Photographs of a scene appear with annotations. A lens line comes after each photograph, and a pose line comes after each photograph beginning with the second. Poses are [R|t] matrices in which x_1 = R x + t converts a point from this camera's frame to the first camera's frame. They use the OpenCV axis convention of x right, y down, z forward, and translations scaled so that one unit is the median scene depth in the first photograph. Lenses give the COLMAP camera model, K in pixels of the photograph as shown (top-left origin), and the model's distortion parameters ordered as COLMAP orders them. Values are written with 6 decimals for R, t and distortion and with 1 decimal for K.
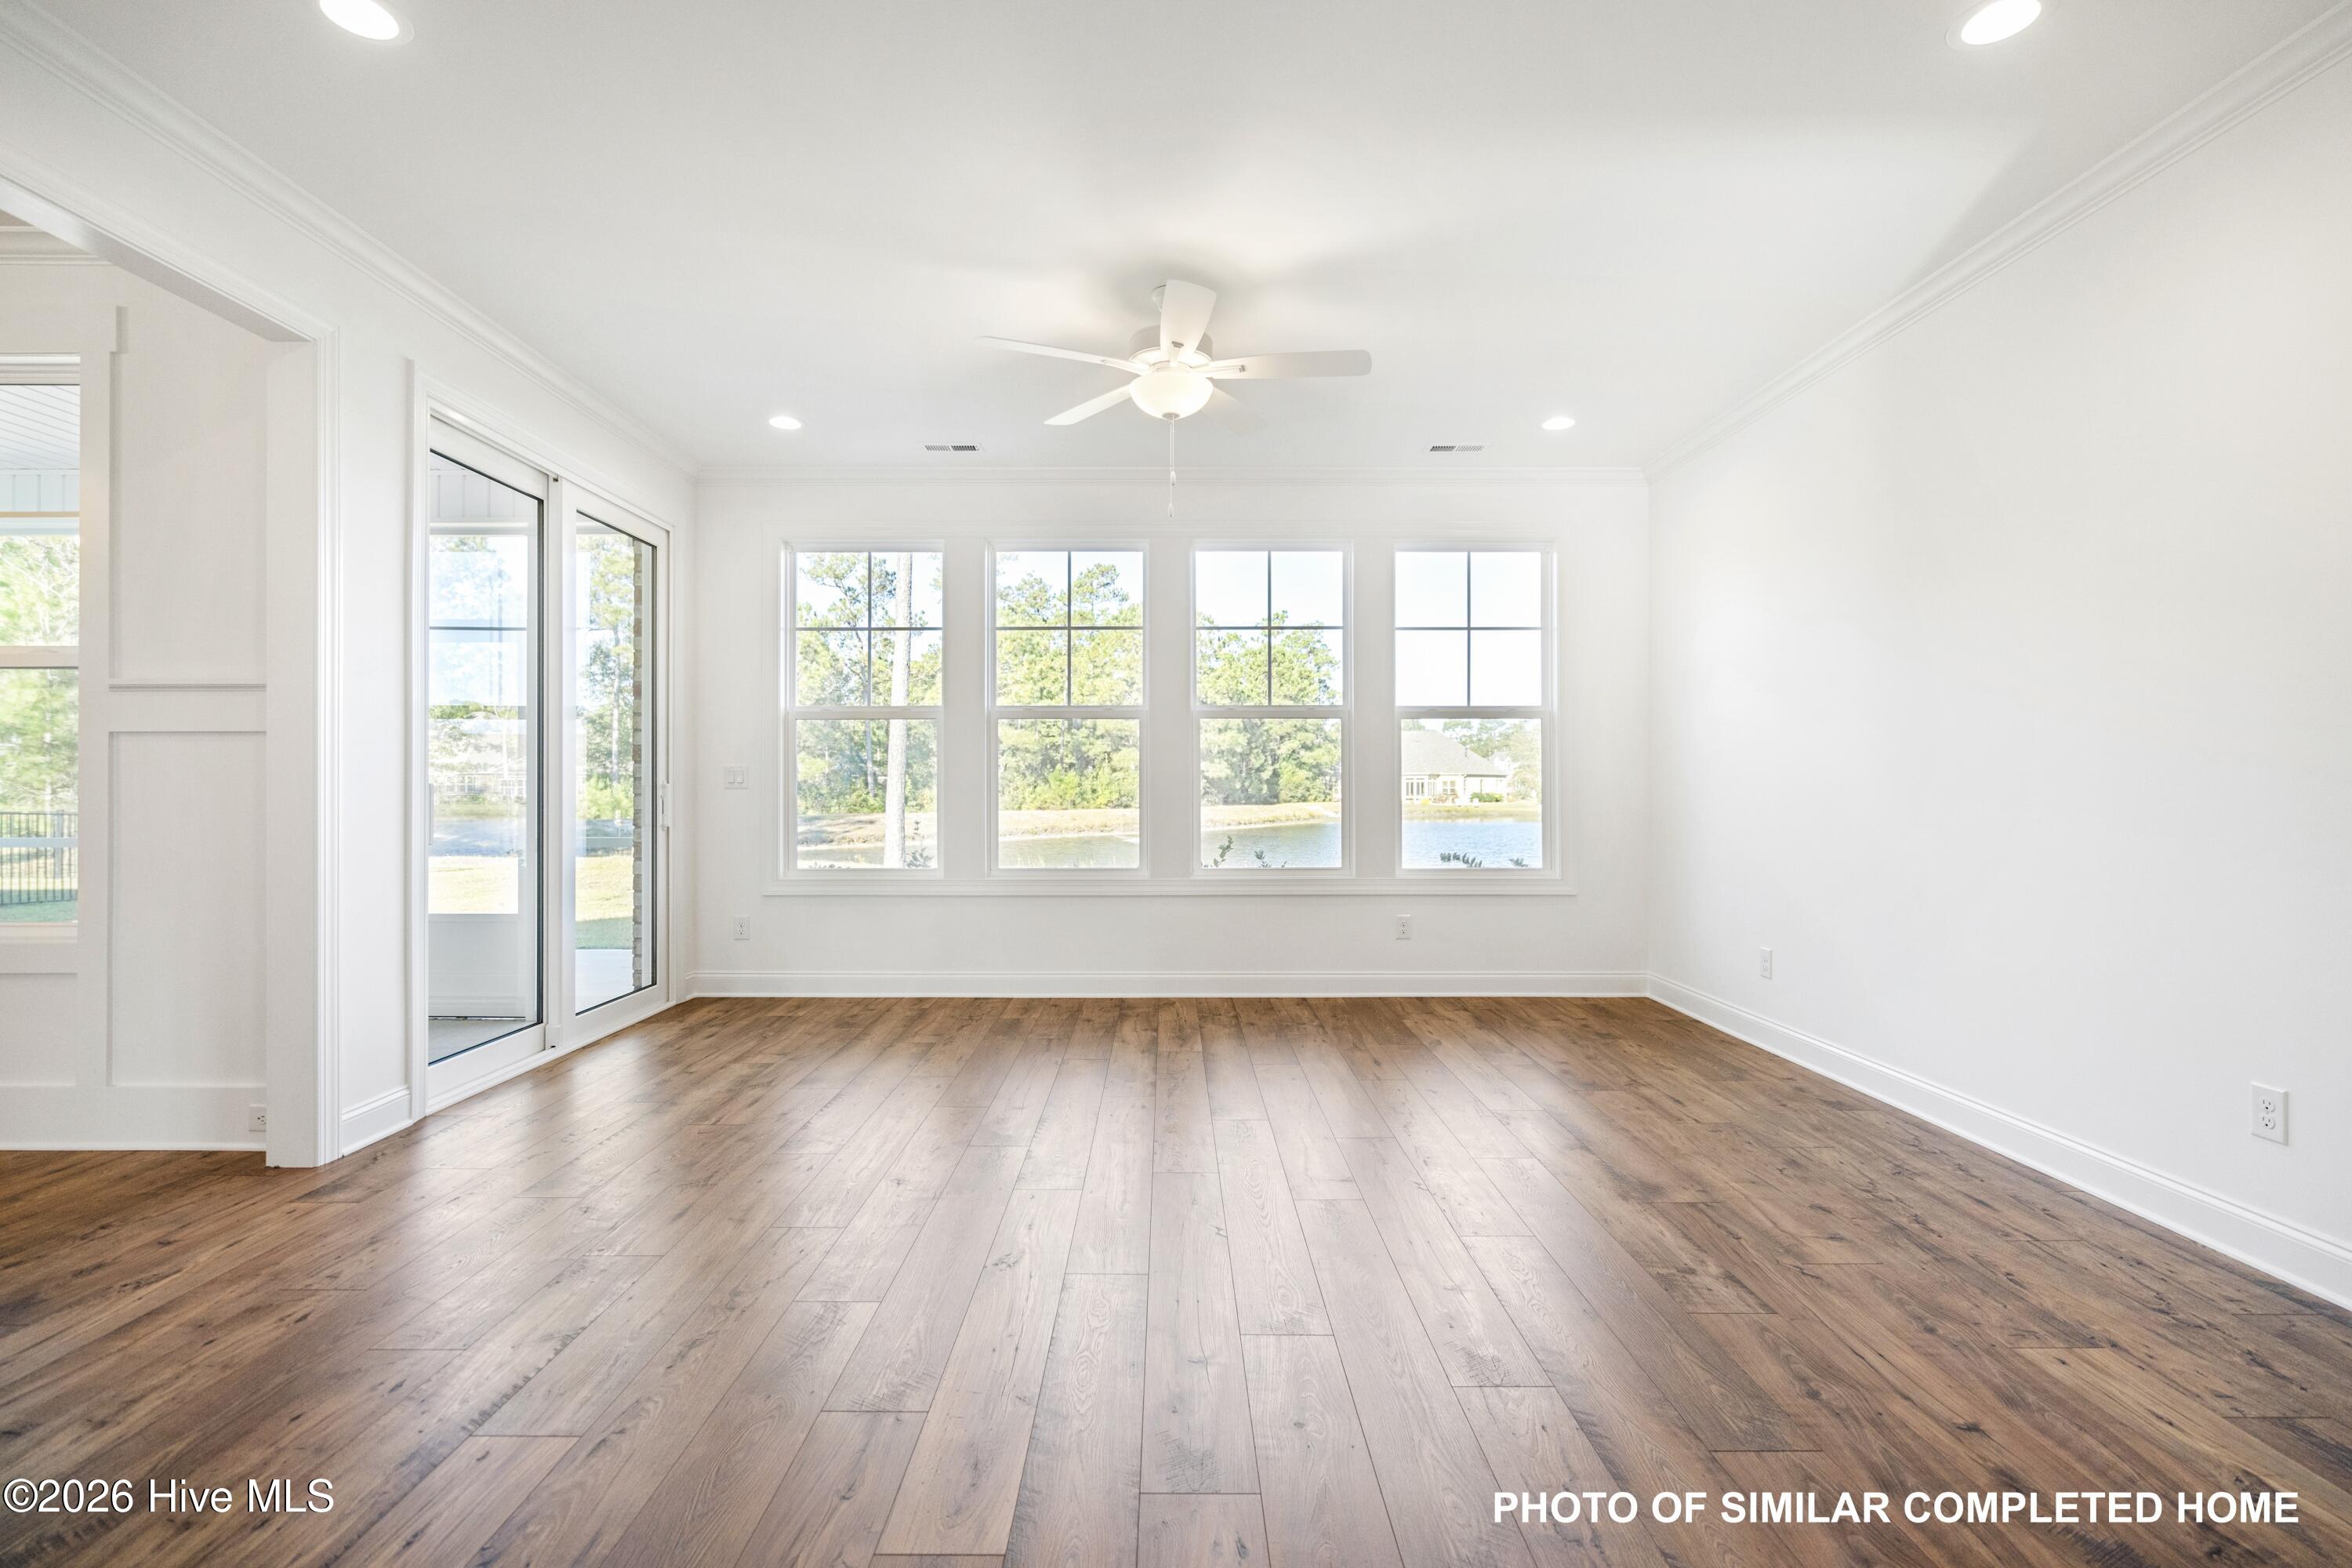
lens RADIAL K [[1061.2, 0, 1164.4], [0, 1061.2, 798.1], [0, 0, 1]] dist [-0.004354, 0.001899]
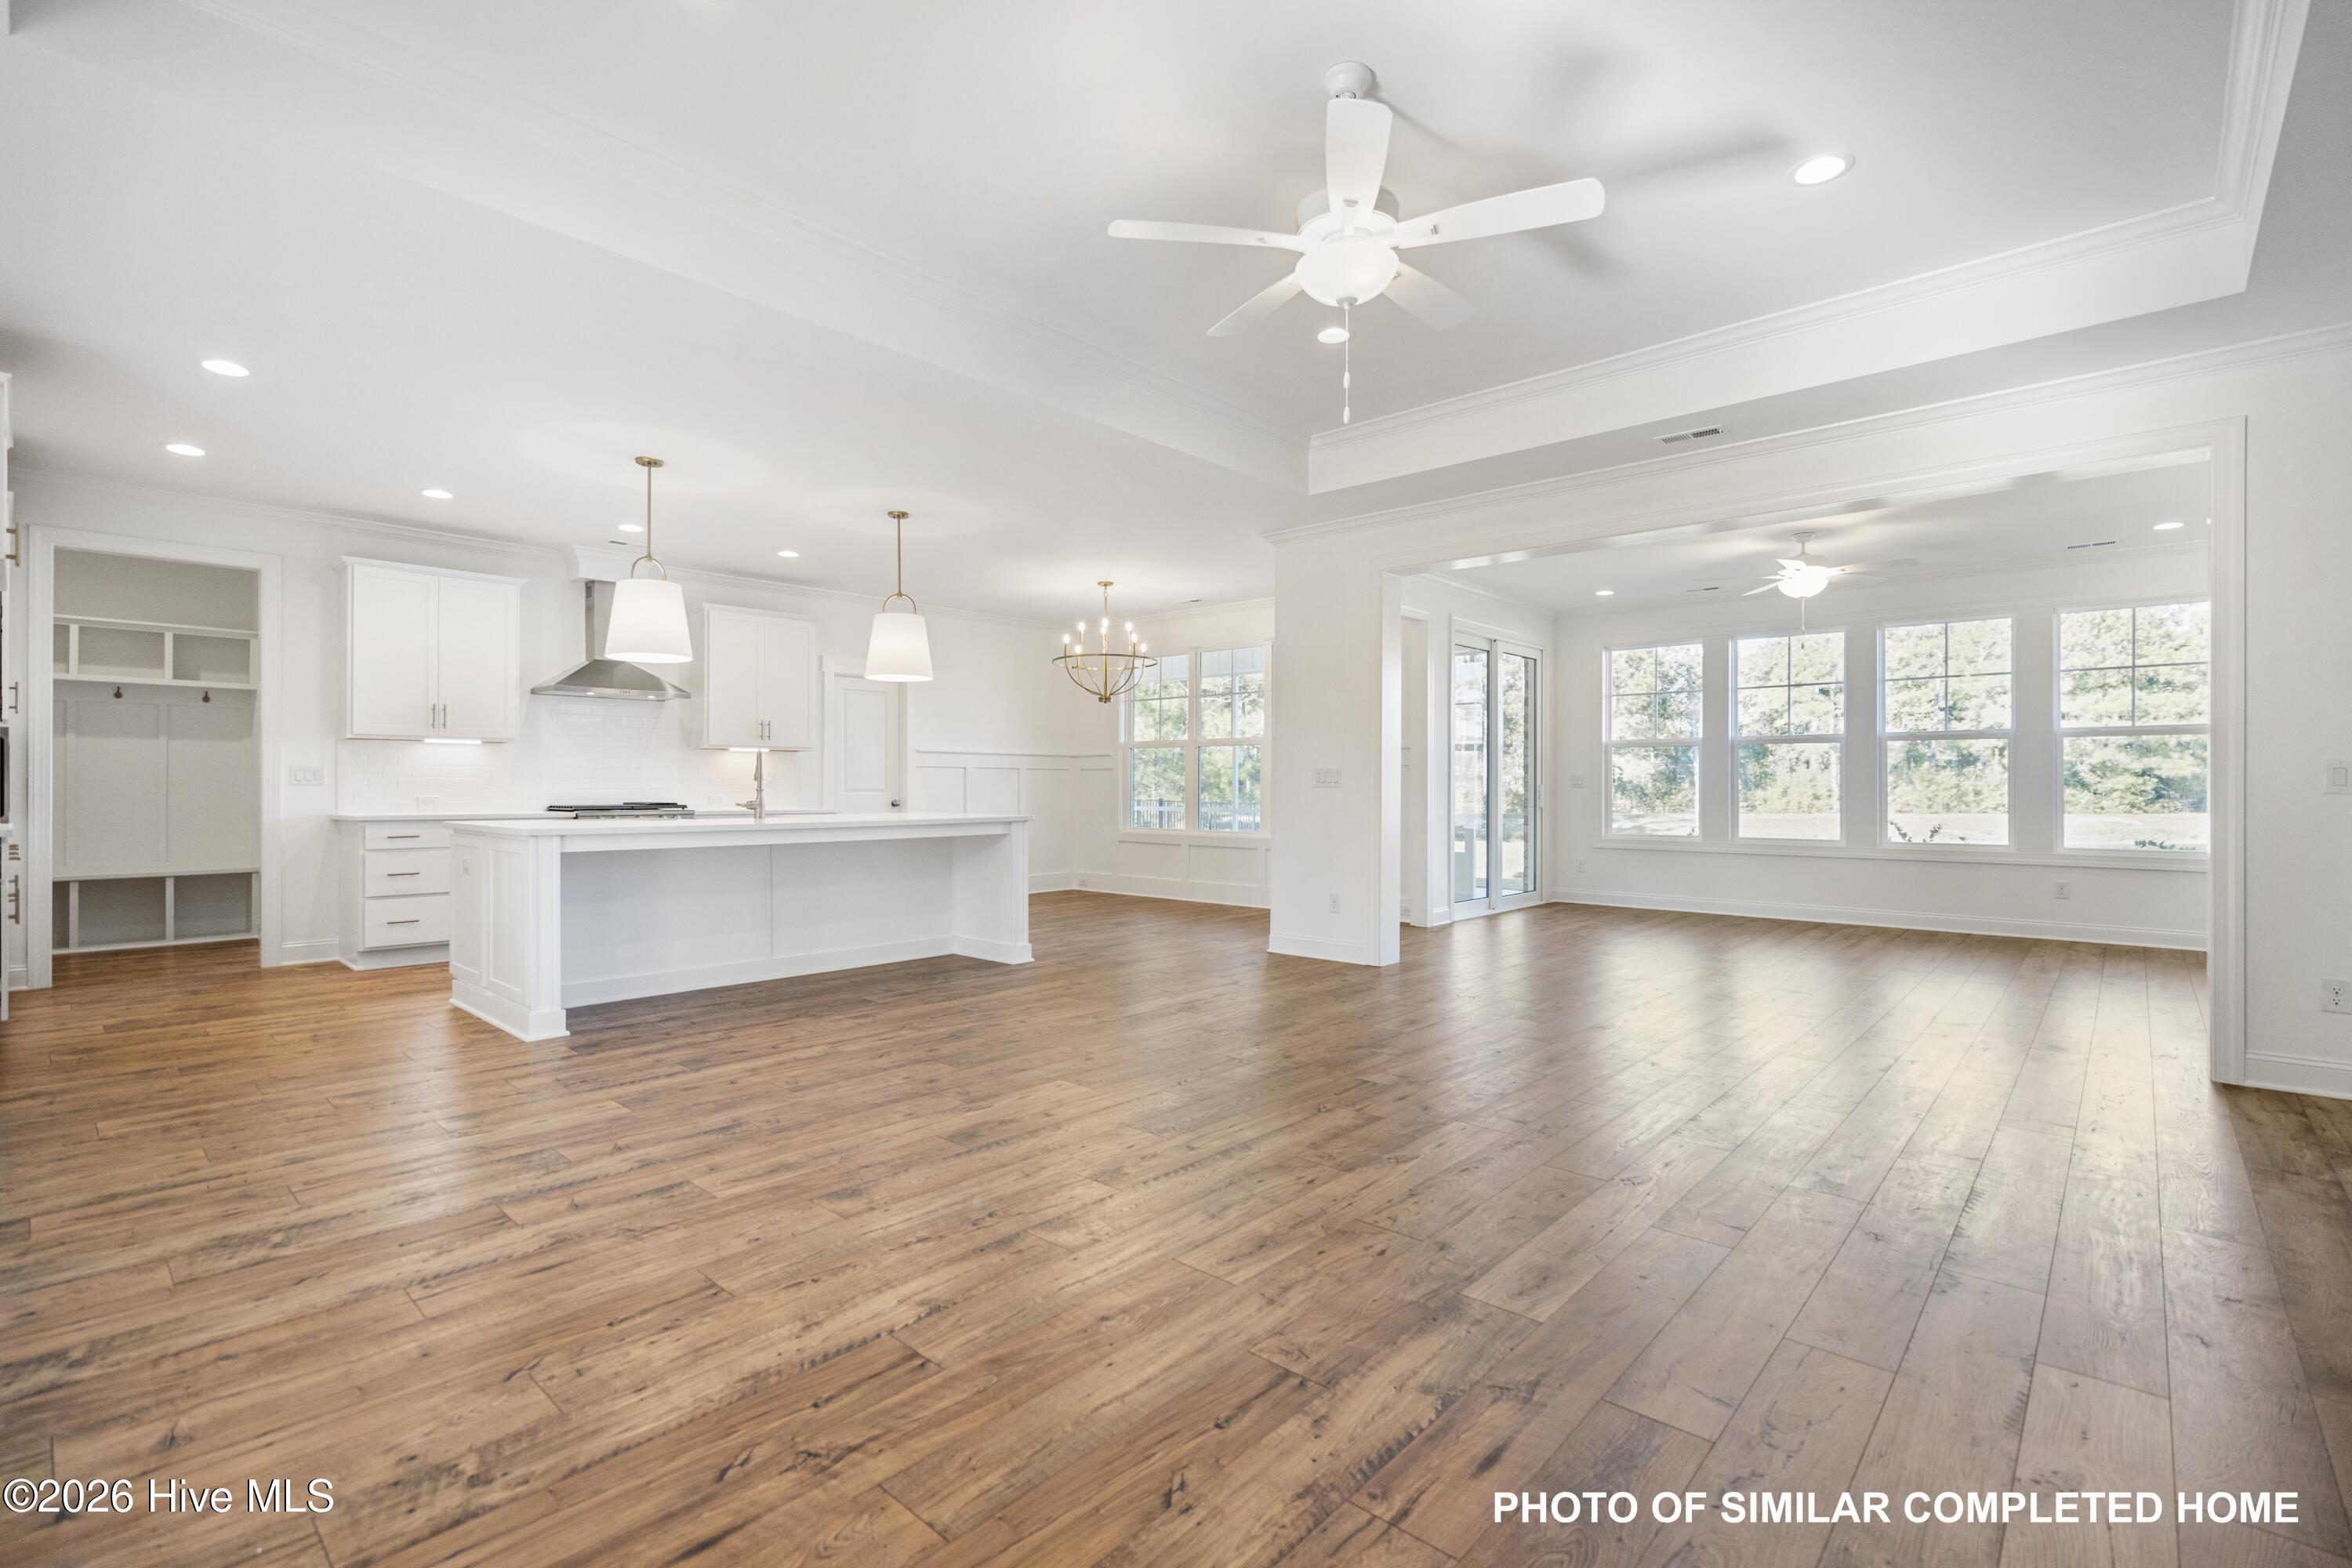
lens RADIAL K [[1061.2, 0, 1174.6], [0, 1061.2, 787.5], [0, 0, 1]] dist [-0.004354, 0.001899]
pose [[0.742680, 0.001861, -0.669644, 0.055186], [-0.009107, 0.999932, -0.007322, 0.002108], [0.669585, 0.011536, 0.742646, -0.150389]]
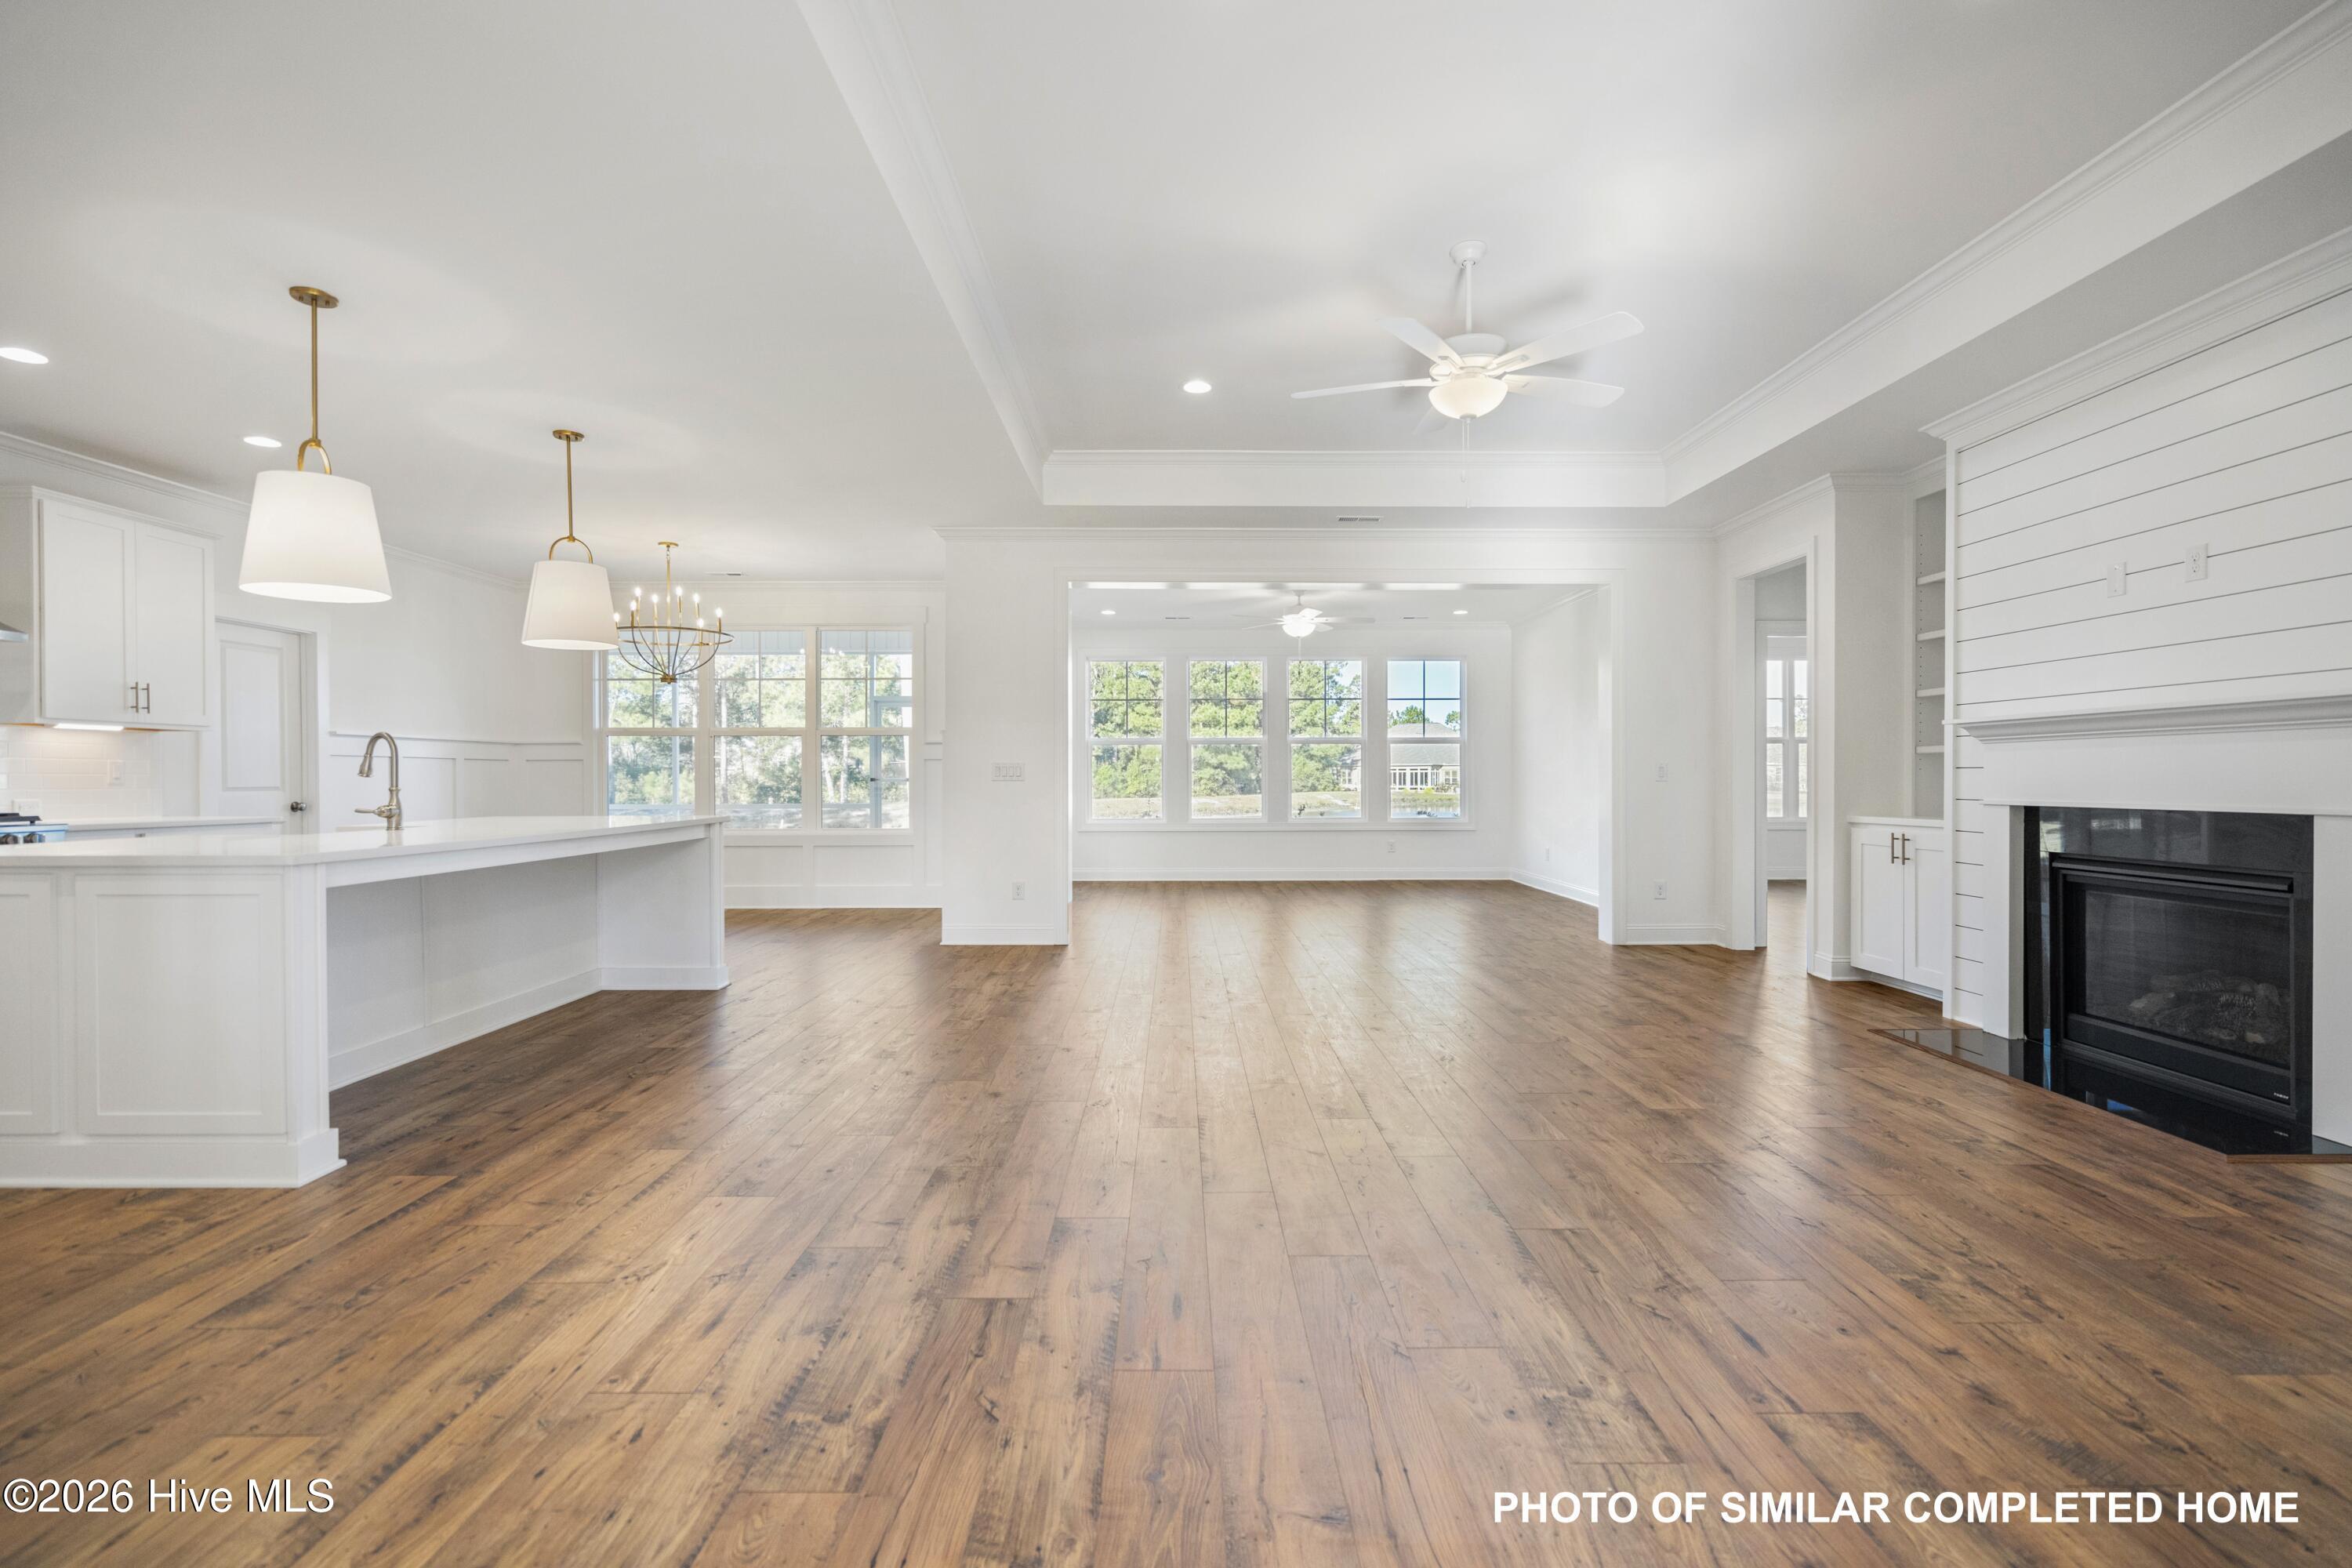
lens RADIAL K [[1061.2, 0, 1184.7], [0, 1061.2, 782.1], [0, 0, 1]] dist [-0.004354, 0.001899]
pose [[0.999915, -0.002216, 0.012841, -0.038560], [0.002296, 0.999978, -0.006241, 0.001926], [-0.012827, 0.006270, 0.999898, -0.199464]]
